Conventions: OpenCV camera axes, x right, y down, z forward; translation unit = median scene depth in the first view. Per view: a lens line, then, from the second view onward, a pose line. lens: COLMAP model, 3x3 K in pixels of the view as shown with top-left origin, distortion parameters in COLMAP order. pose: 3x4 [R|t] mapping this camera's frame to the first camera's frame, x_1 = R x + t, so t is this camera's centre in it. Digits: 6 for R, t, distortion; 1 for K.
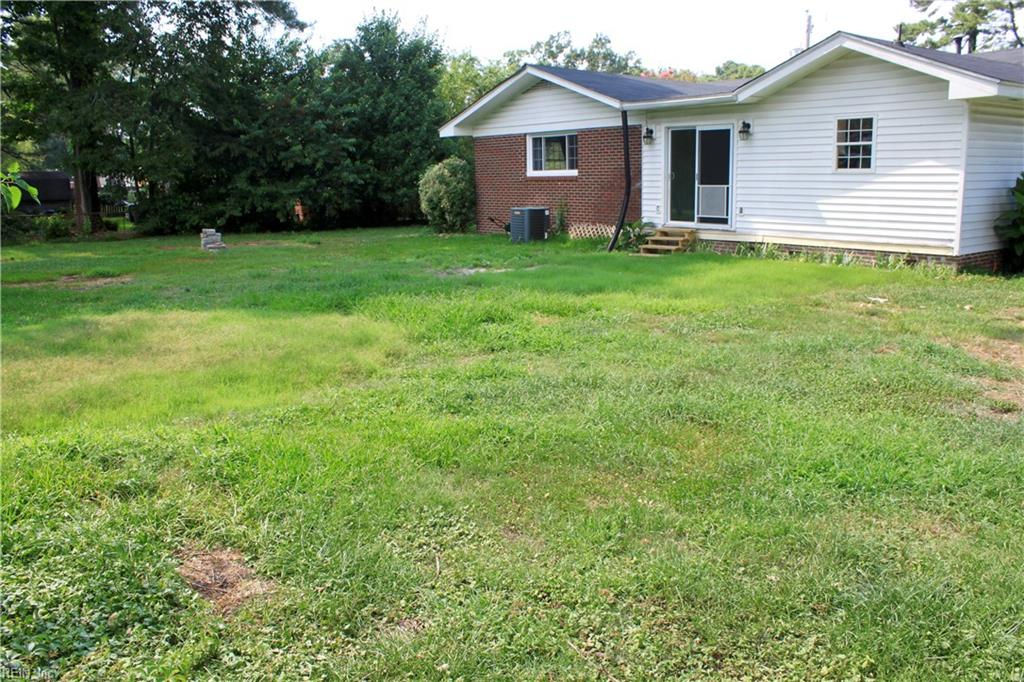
lens RADIAL K [[861.9, 0, 516.2], [0, 861.9, 340.1], [0, 0, 1]] dist [-0.155786, 0.139994]
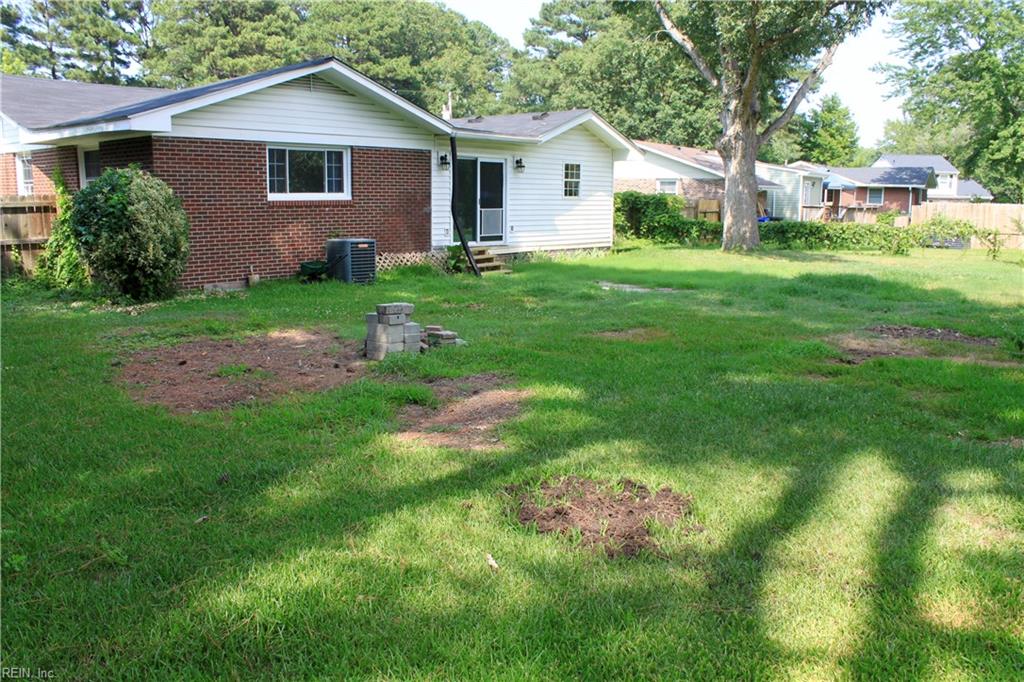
lens RADIAL K [[861.9, 0, 516.2], [0, 861.9, 340.1], [0, 0, 1]] dist [-0.155786, 0.139994]
pose [[-0.207360, -0.145757, 0.967345, -0.950070], [0.180589, 0.966140, 0.184286, -0.217060], [-0.961452, 0.212905, -0.174016, 1.201740]]
